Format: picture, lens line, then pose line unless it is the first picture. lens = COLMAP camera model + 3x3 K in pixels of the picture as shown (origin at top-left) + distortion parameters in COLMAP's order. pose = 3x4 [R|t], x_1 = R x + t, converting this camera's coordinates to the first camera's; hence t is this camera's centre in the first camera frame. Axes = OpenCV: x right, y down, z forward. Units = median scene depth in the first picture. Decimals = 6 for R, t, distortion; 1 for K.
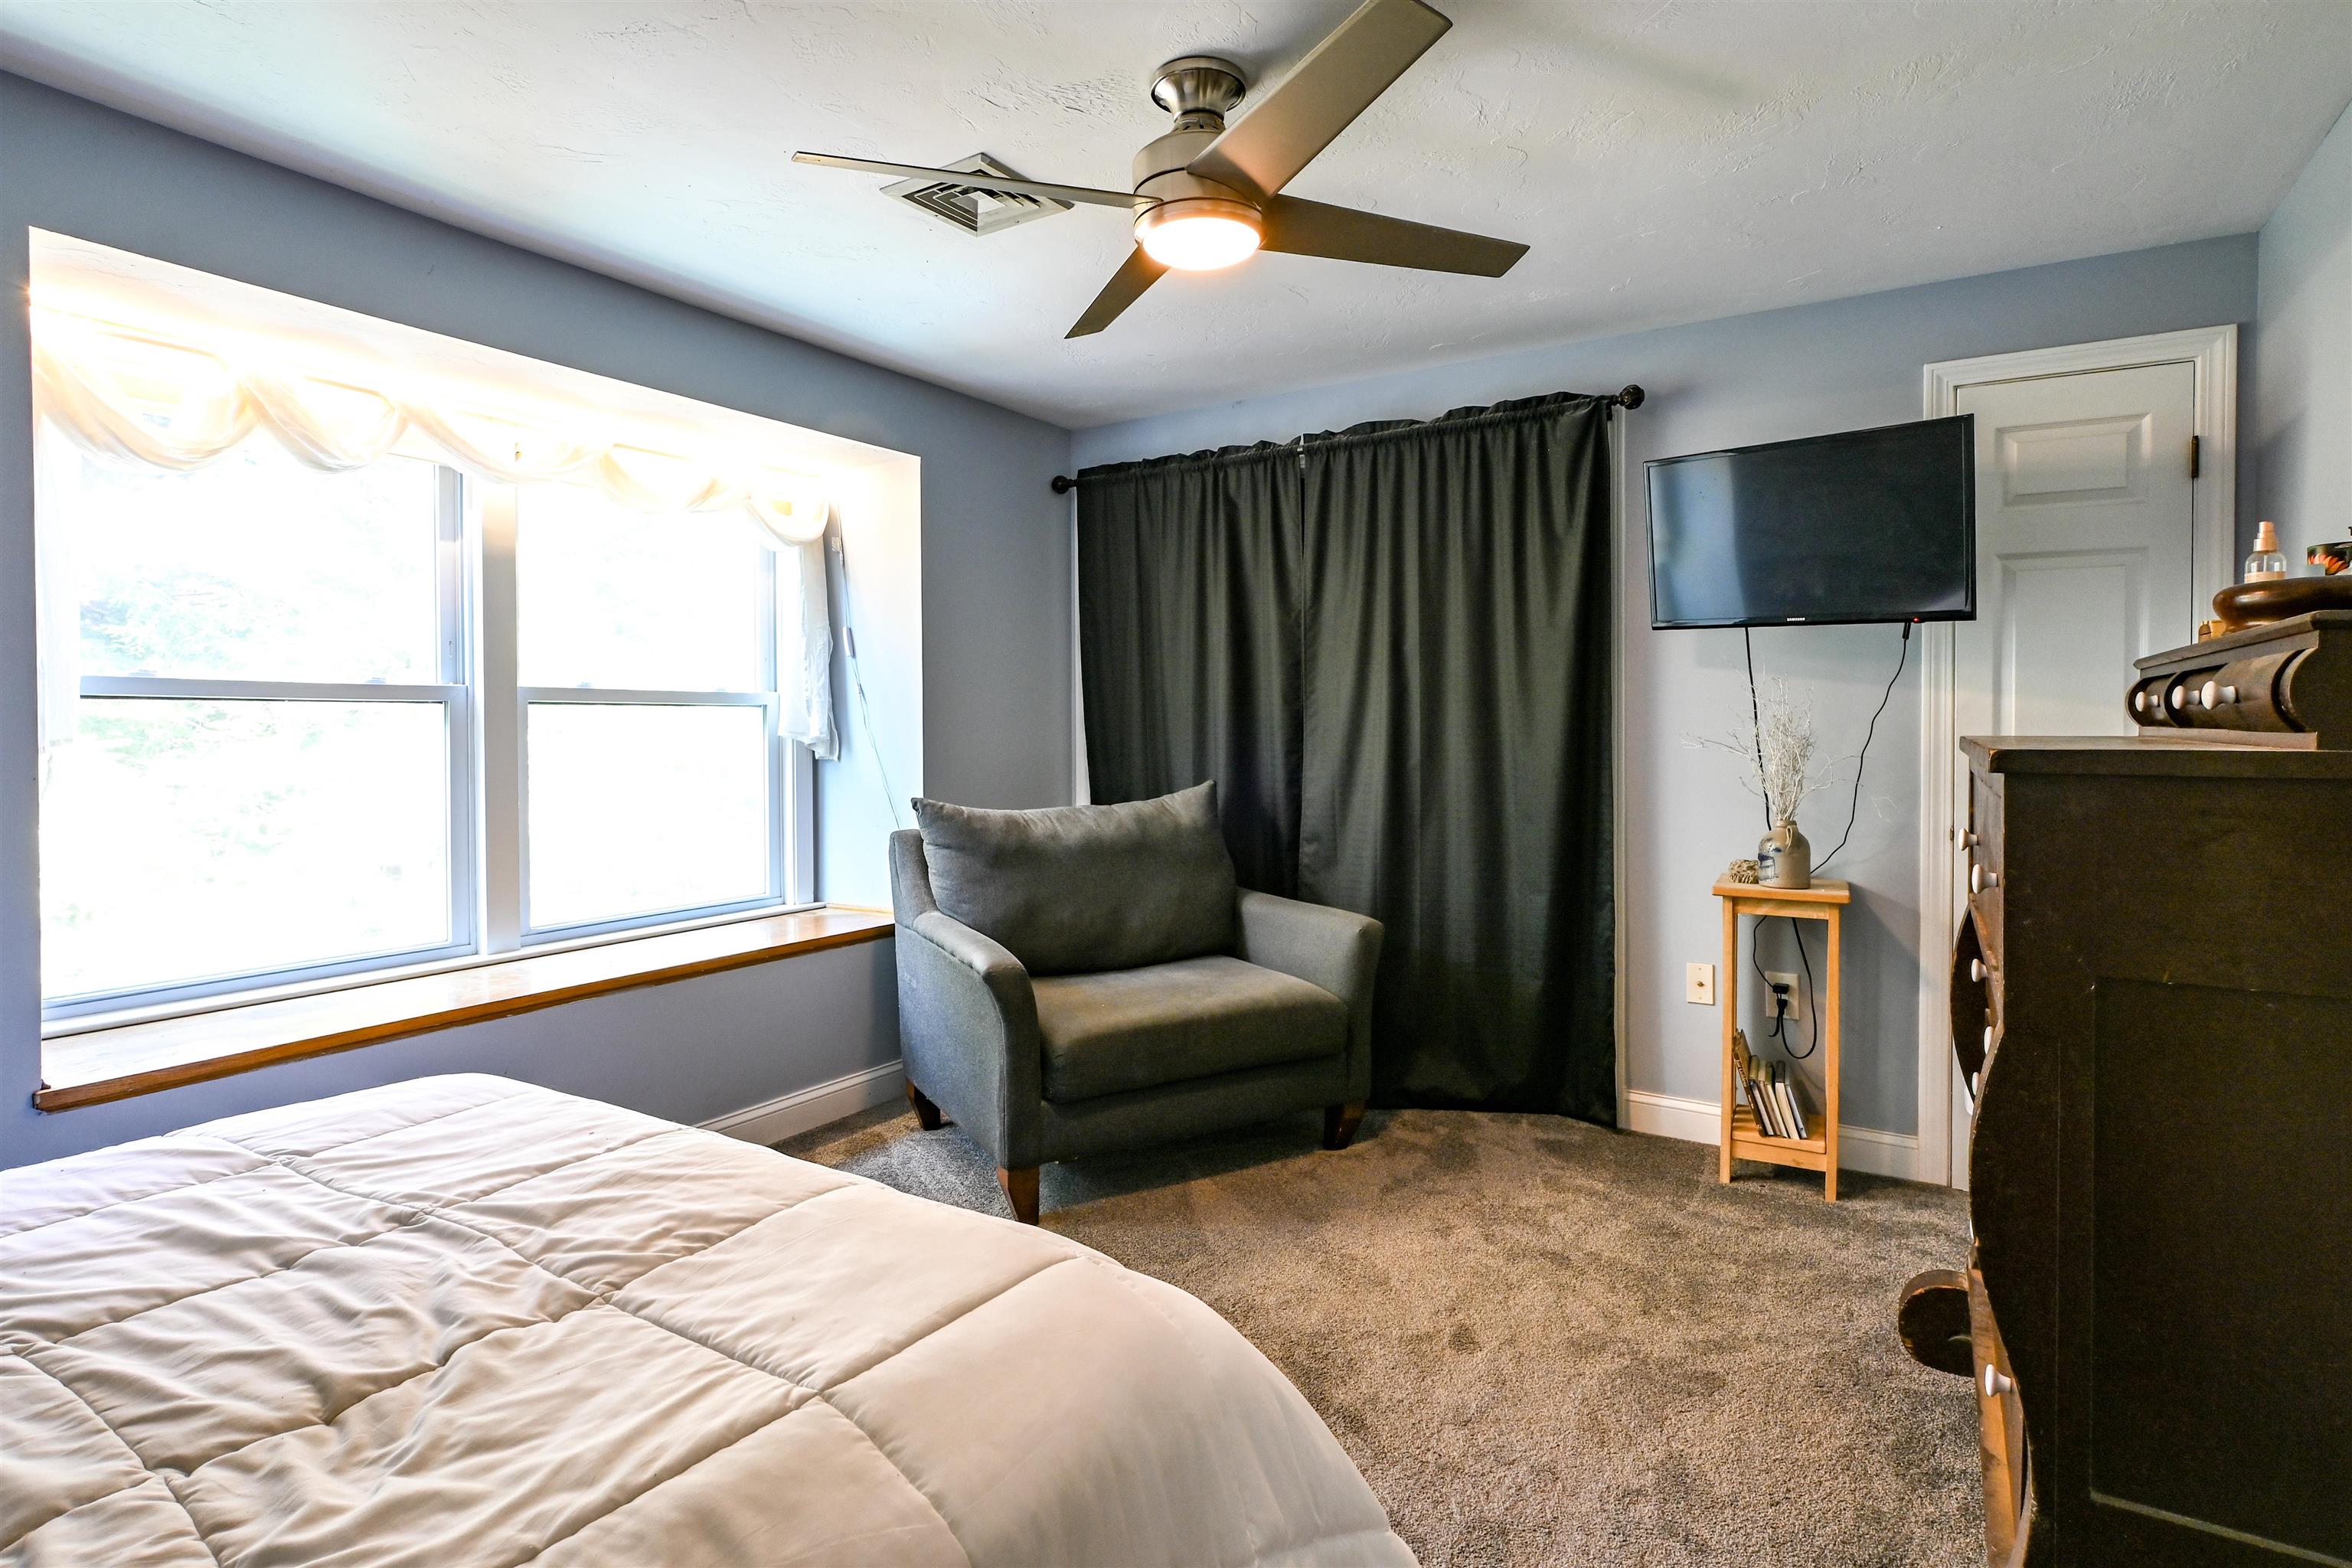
lens RADIAL K [[1173.6, 0, 1182.7], [0, 1173.6, 776.4], [0, 0, 1]] dist [0.002733, 0.000549]
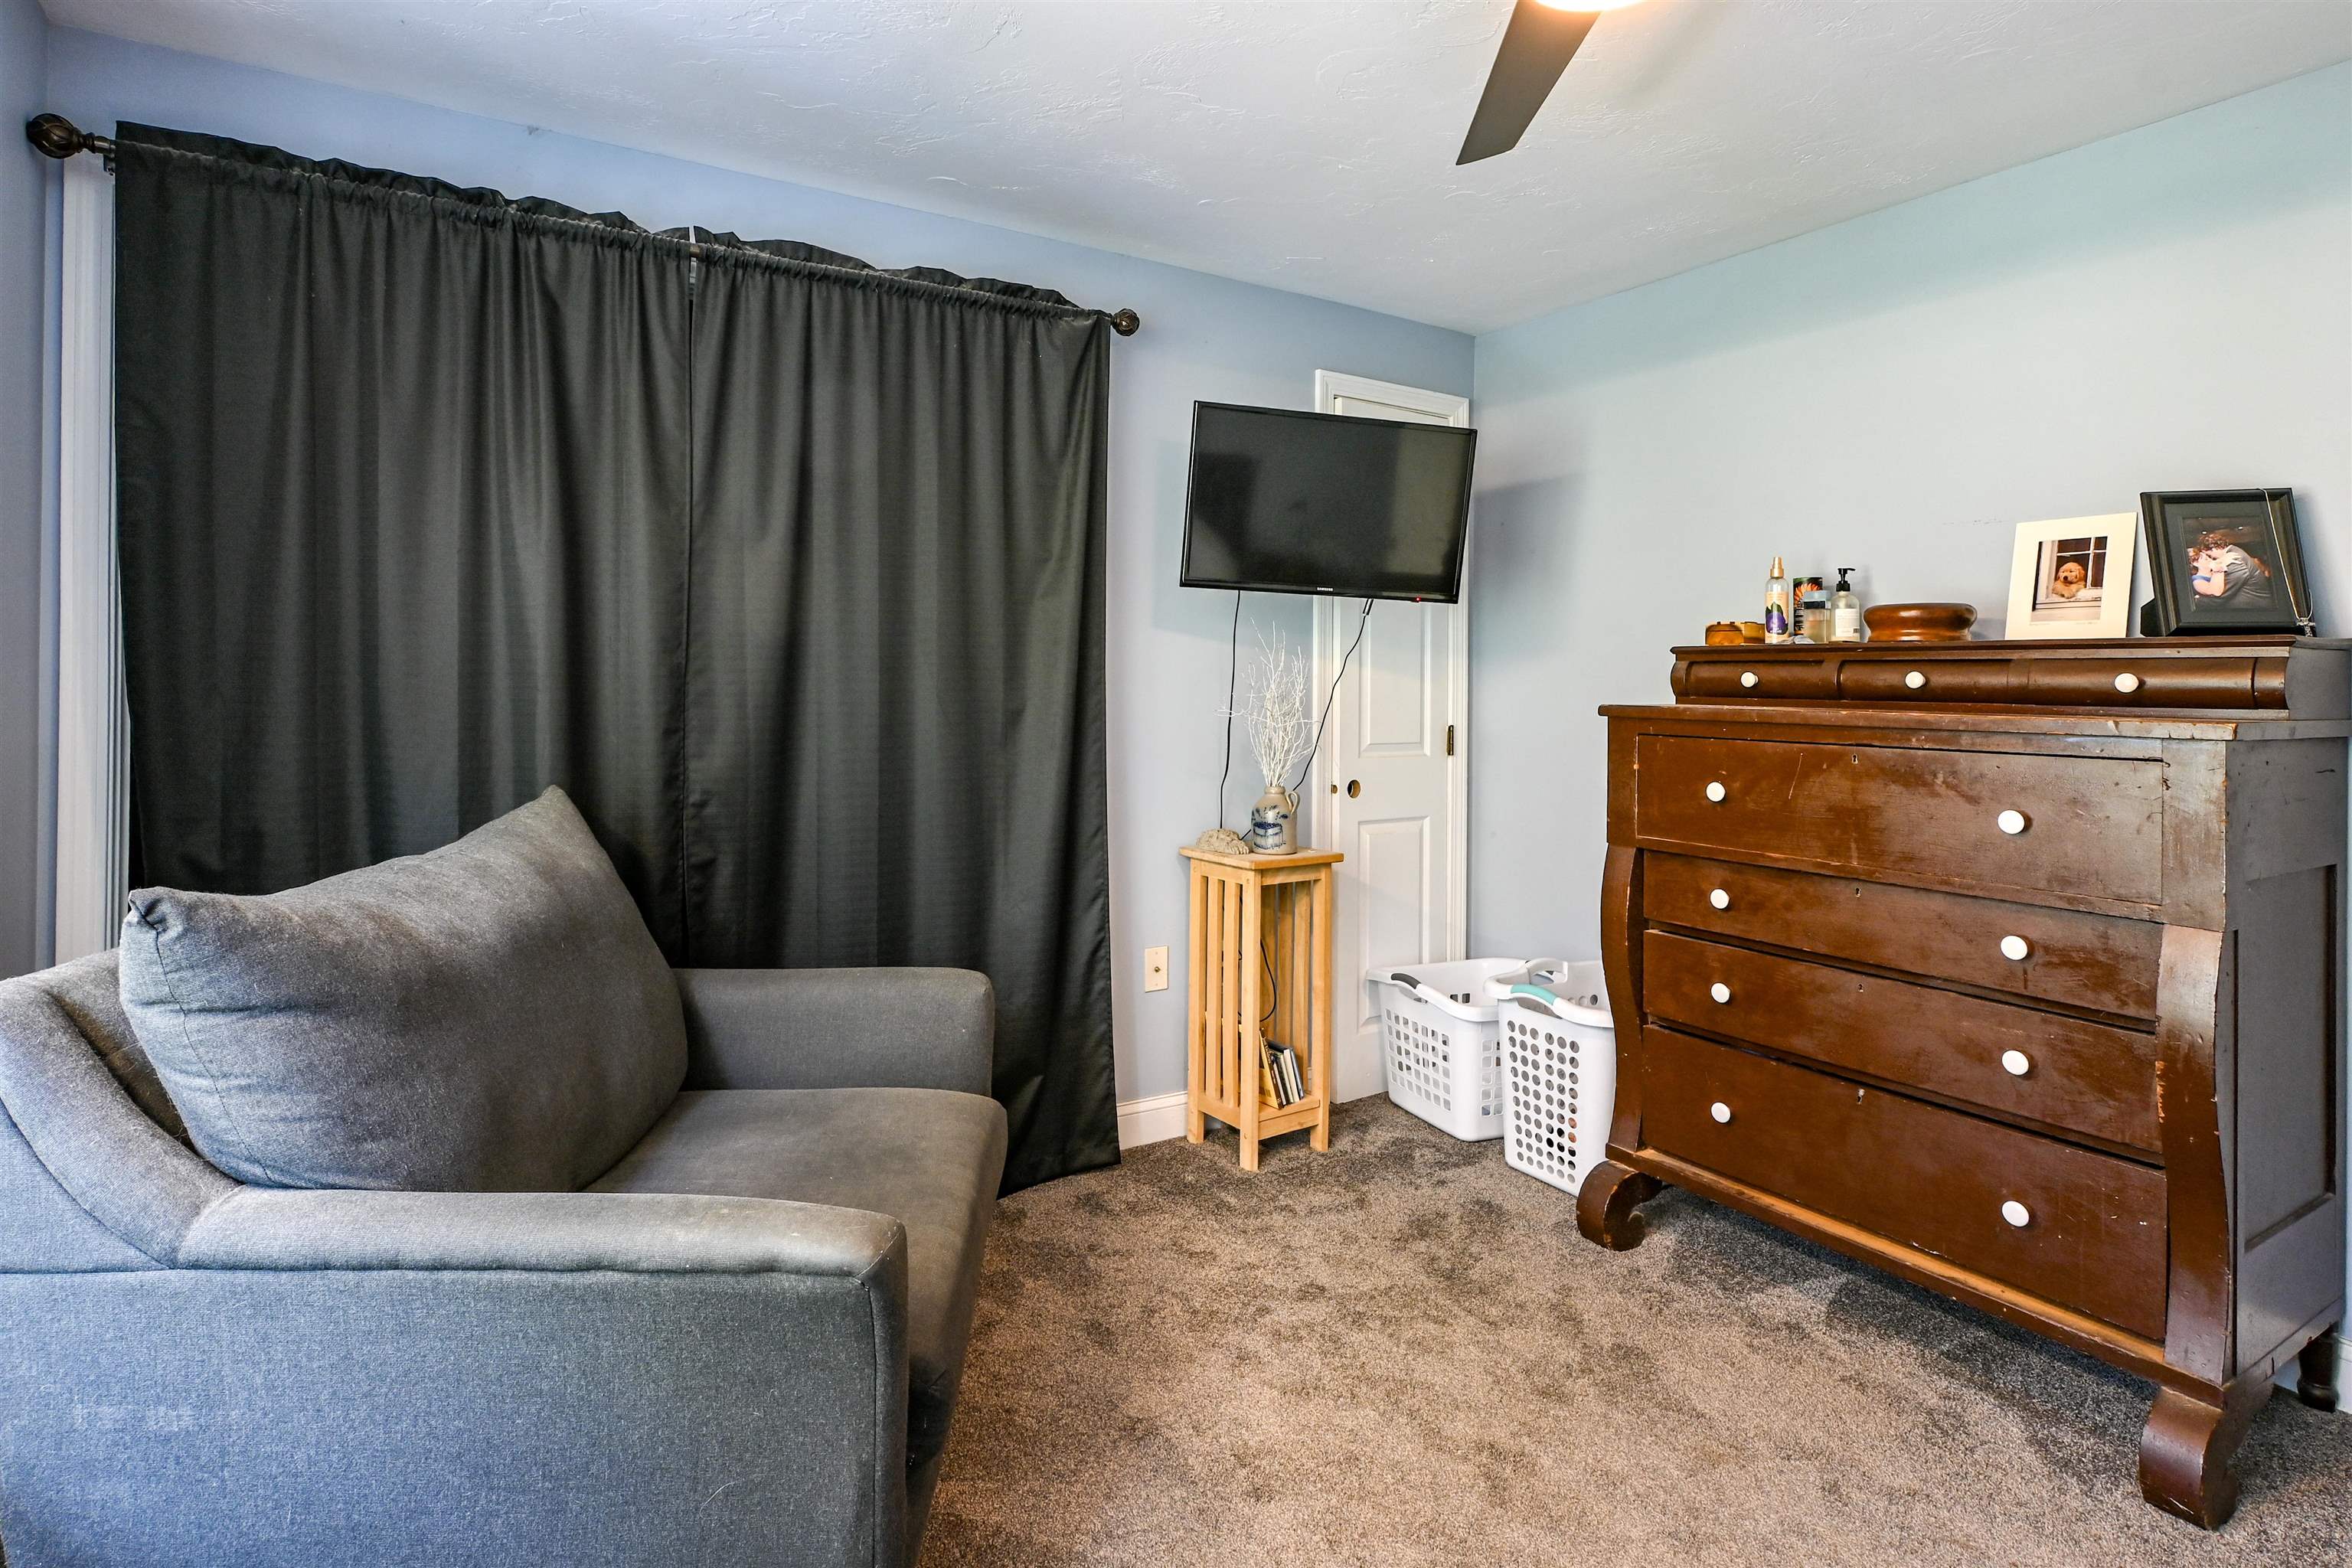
lens RADIAL K [[1230.5, 0, 1178.2], [0, 1230.5, 681.8], [0, 0, 1]] dist [-0.004265, 0.000068]
pose [[0.445345, 0.005441, 0.895343, -0.413407], [0.028651, 0.999383, -0.020325, -0.028872], [-0.894901, 0.034703, 0.444914, 0.535612]]
